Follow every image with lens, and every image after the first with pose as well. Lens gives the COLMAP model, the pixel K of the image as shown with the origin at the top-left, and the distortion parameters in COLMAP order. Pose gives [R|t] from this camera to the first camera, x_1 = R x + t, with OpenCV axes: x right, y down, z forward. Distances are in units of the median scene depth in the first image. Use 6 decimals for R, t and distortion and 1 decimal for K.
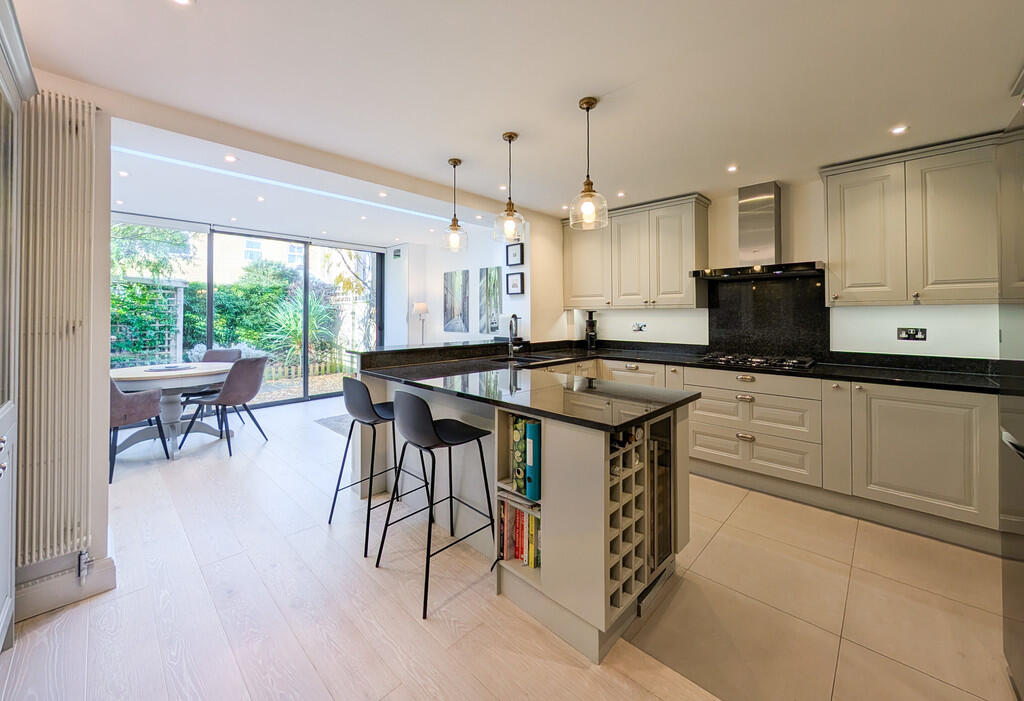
lens RADIAL K [[392.8, 0, 521.4], [0, 392.8, 310.9], [0, 0, 1]] dist [-0.001201, 0.000925]
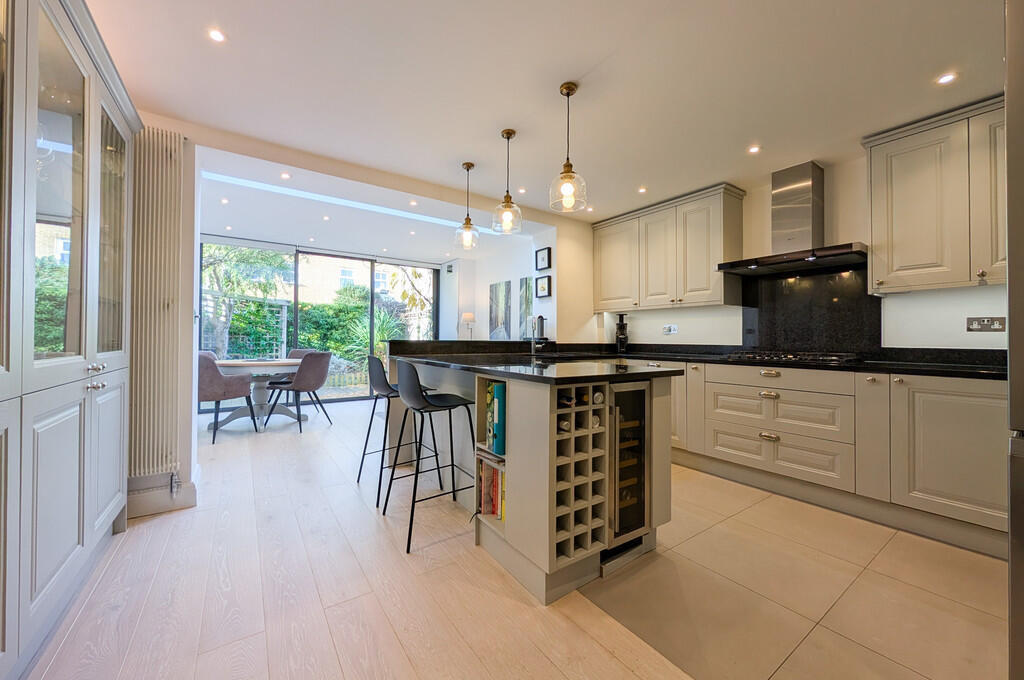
lens RADIAL K [[384.3, 0, 511.0], [0, 384.3, 336.4], [0, 0, 1]] dist [-0.002256, 0.000988]
pose [[0.978387, 0.005677, -0.206703, 0.146437], [-0.005281, 0.999983, 0.002469, 0.078299], [0.206713, -0.001324, 0.978401, -0.017150]]
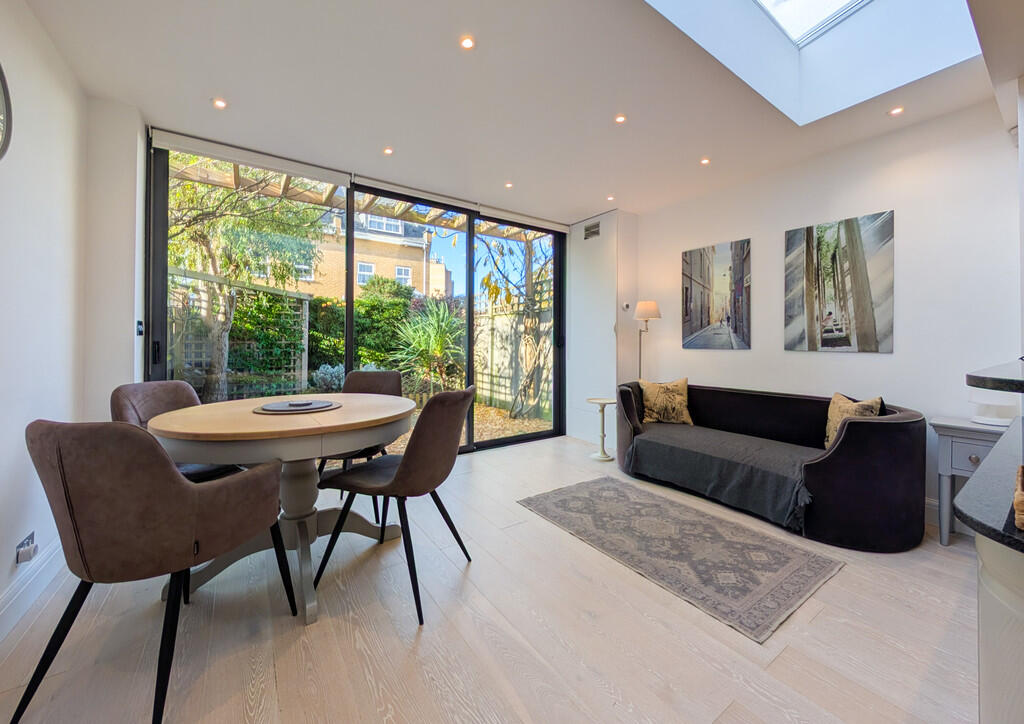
lens RADIAL K [[386.1, 0, 514.1], [0, 386.1, 336.5], [0, 0, 1]] dist [0.001548, 0.000152]
pose [[0.977339, 0.000455, -0.211682, -0.631789], [-0.001493, 0.999988, -0.004746, 0.071379], [0.211677, 0.004955, 0.977327, 0.698554]]
